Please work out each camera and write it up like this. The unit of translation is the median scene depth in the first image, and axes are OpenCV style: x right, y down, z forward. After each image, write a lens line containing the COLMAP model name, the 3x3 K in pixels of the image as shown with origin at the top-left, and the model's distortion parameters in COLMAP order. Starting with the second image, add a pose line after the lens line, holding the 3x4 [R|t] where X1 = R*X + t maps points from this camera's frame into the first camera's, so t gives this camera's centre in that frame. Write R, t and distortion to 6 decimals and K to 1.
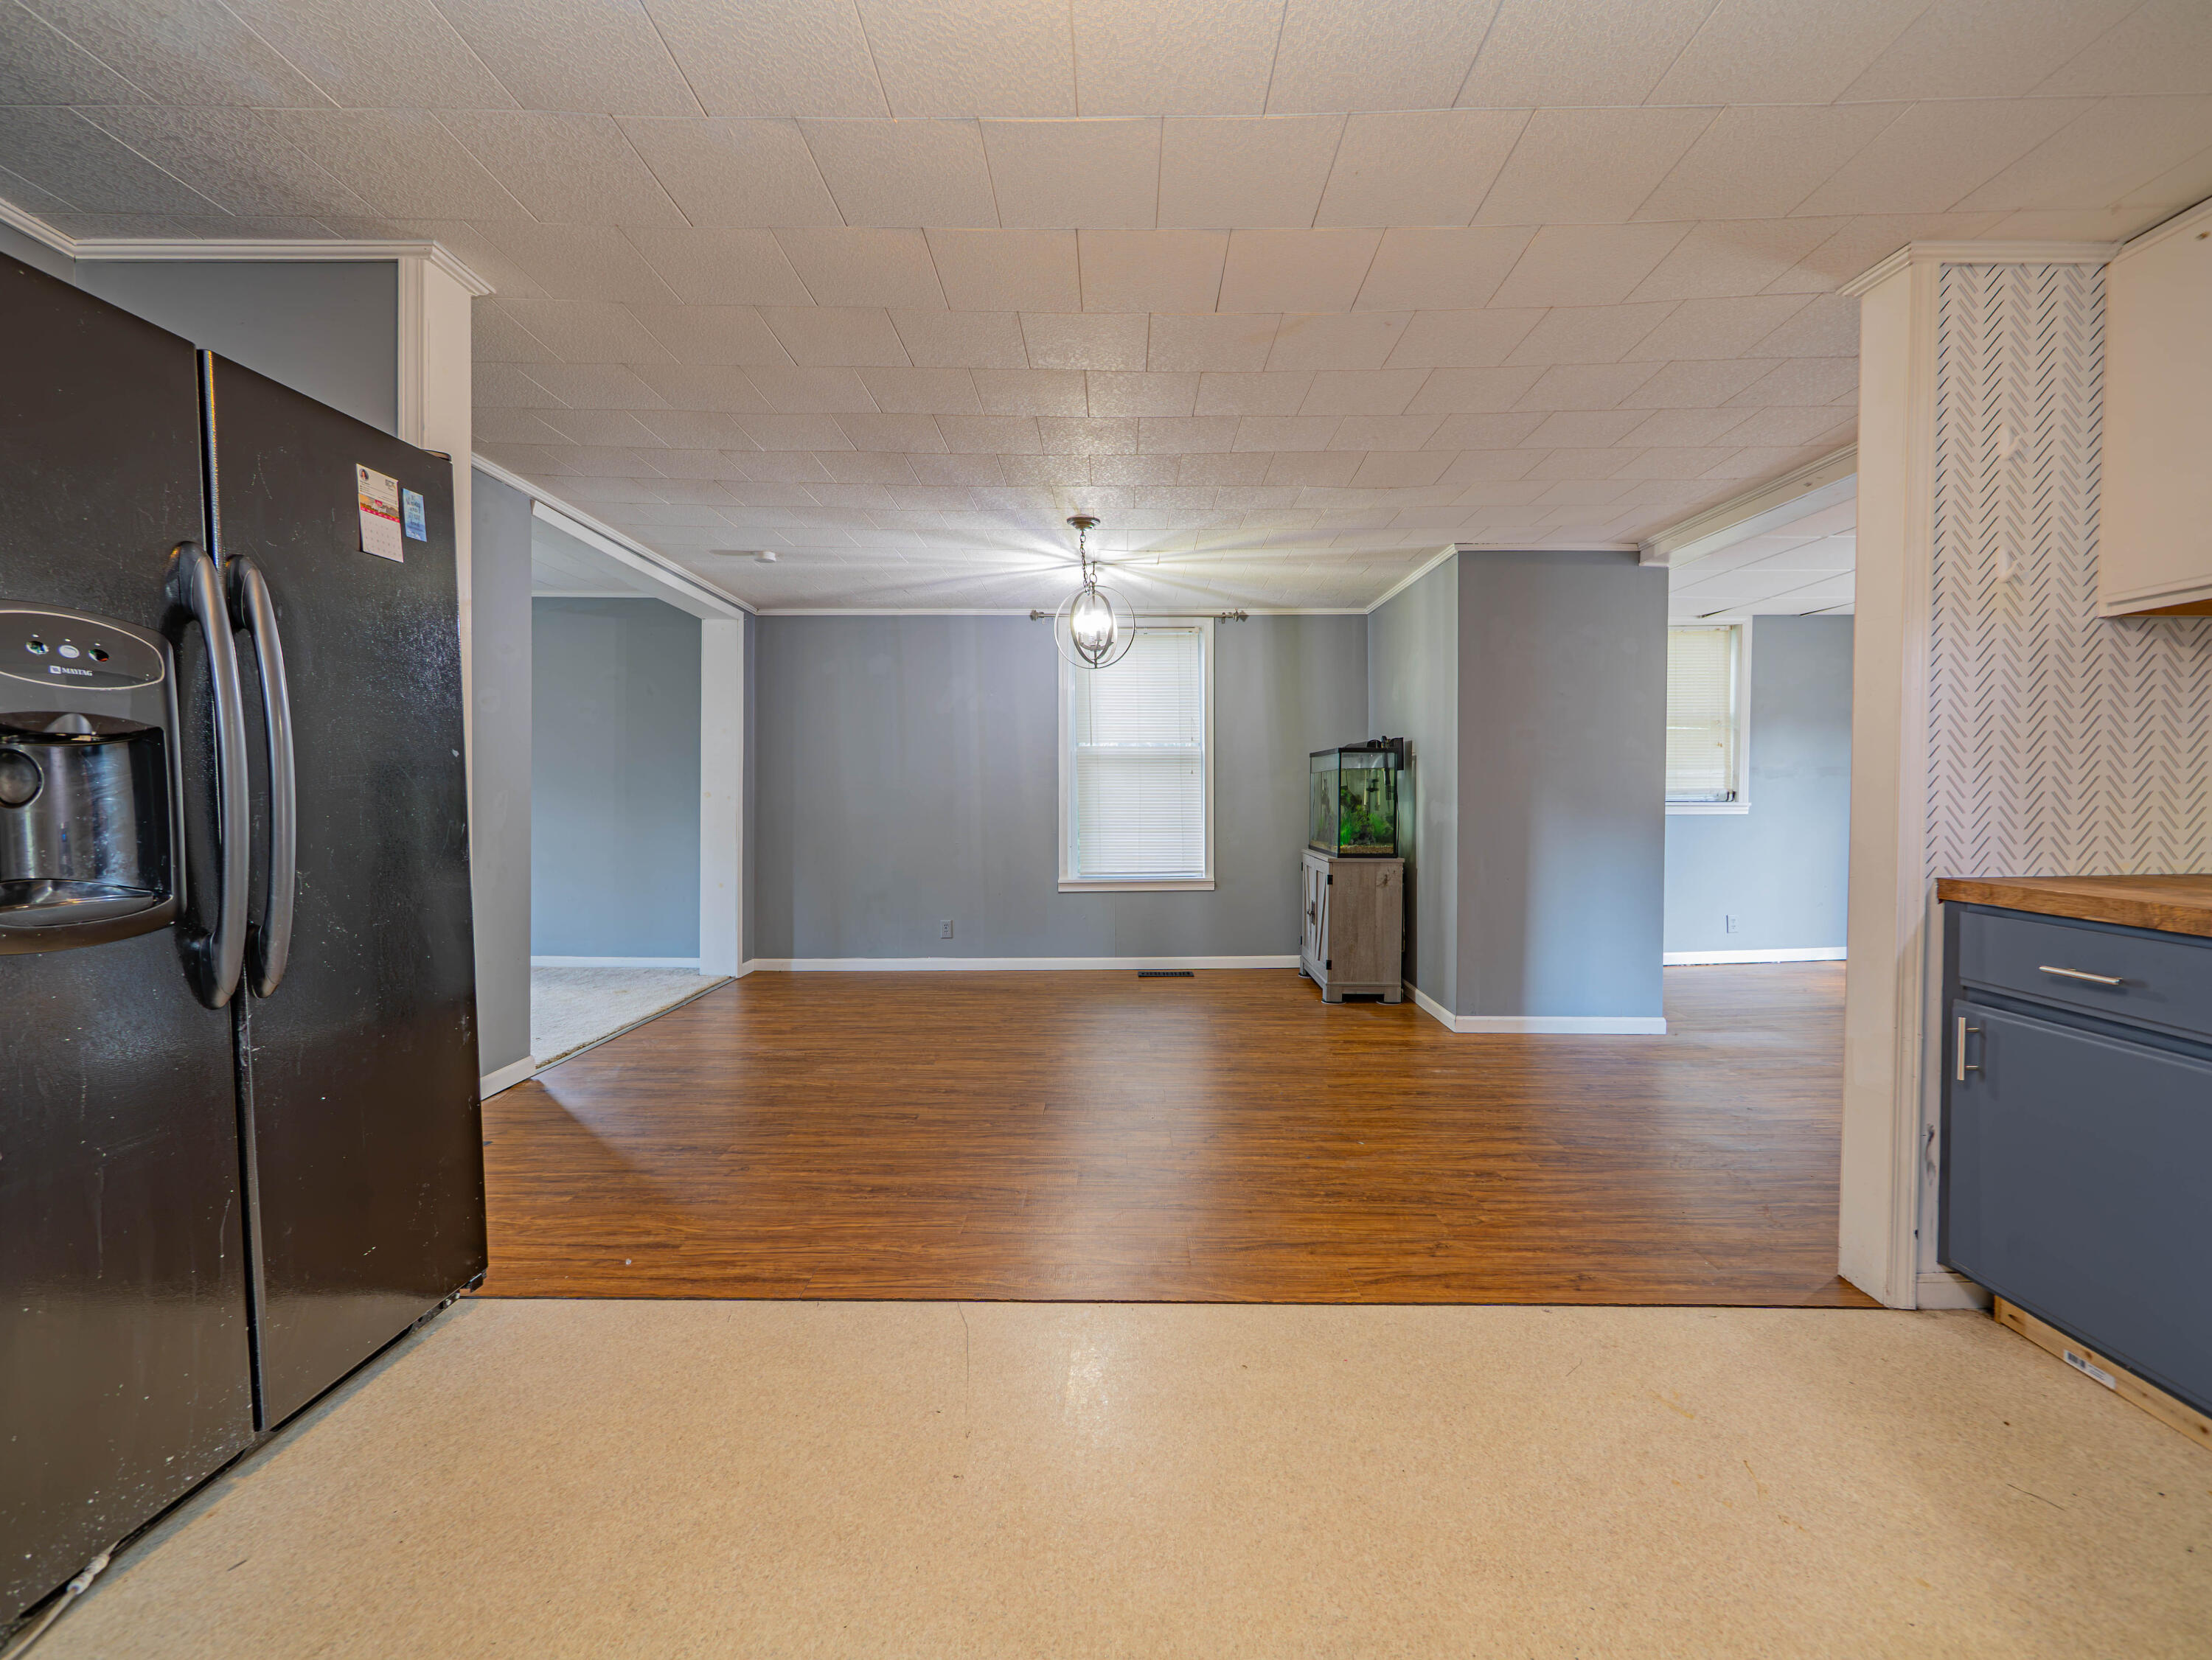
lens RADIAL K [[934.1, 0, 1107.7], [0, 934.1, 819.4], [0, 0, 1]] dist [-0.004550, 0.000235]
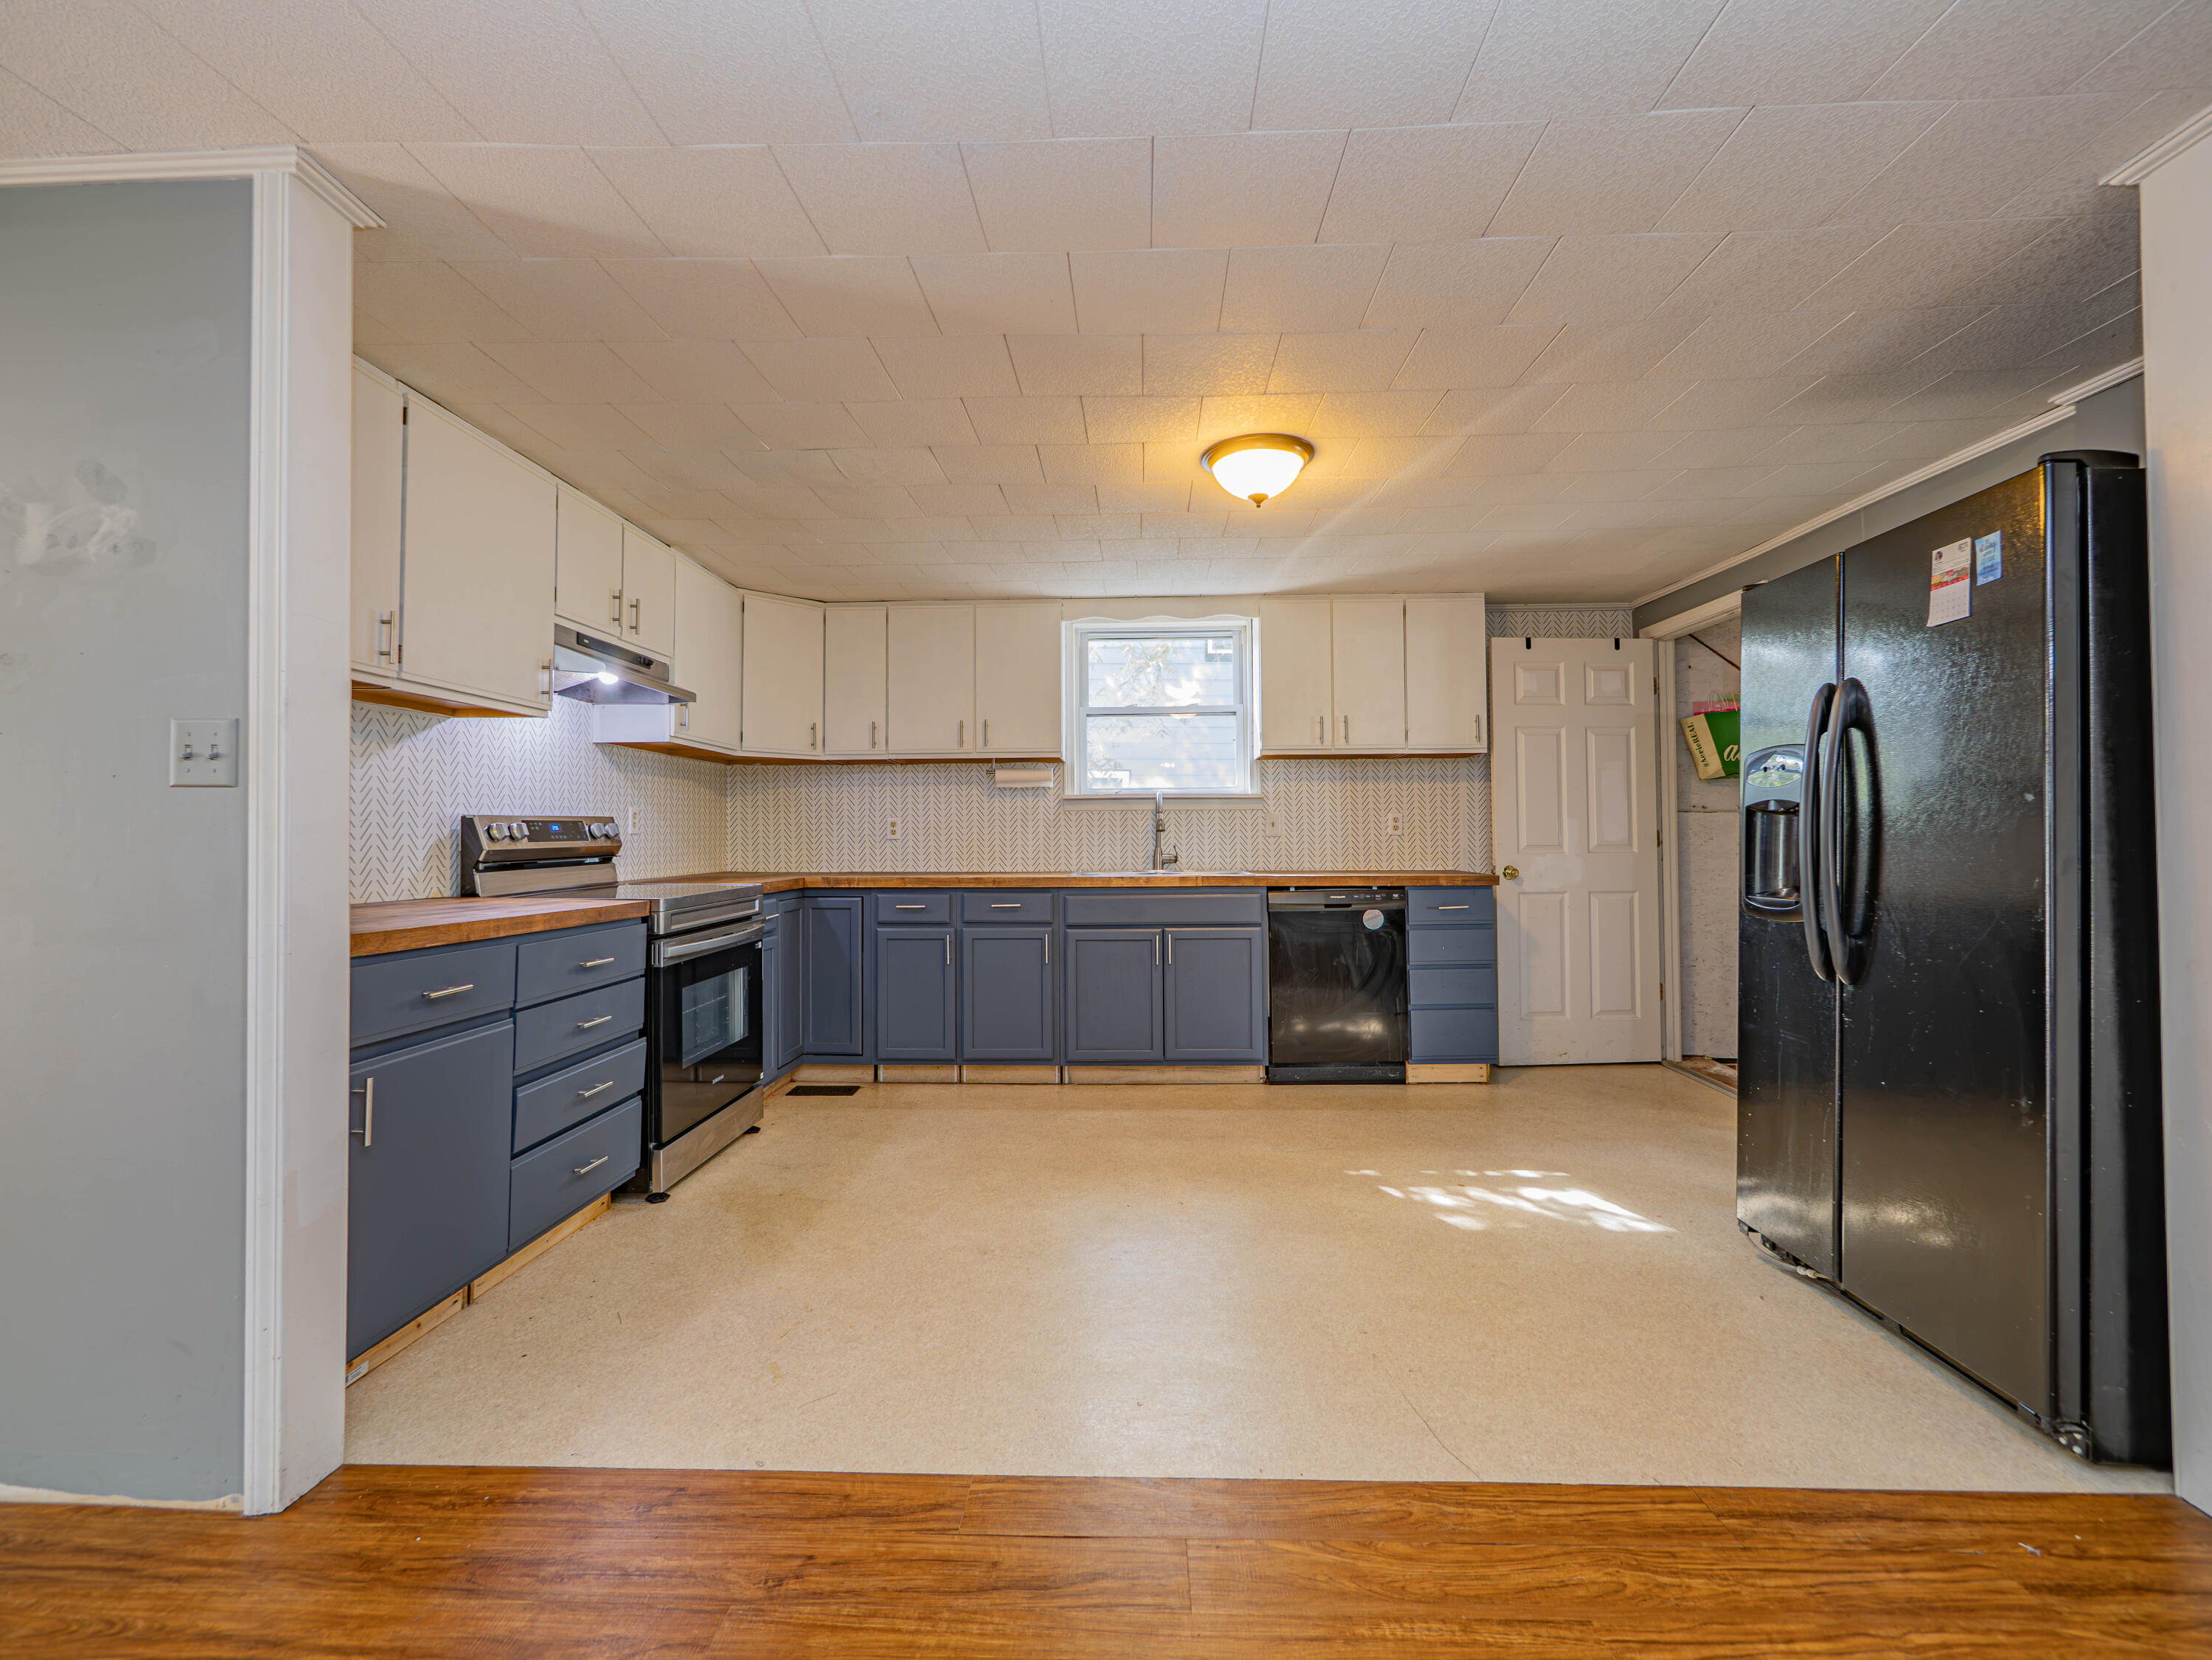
lens RADIAL K [[961.6, 0, 1102.4], [0, 961.6, 815.1], [0, 0, 1]] dist [-0.007936, 0.000084]
pose [[-0.999557, -0.001153, 0.029755, 0.075376], [-0.000984, 0.999983, 0.005693, -0.029765], [-0.029761, 0.005662, -0.999541, 0.979798]]
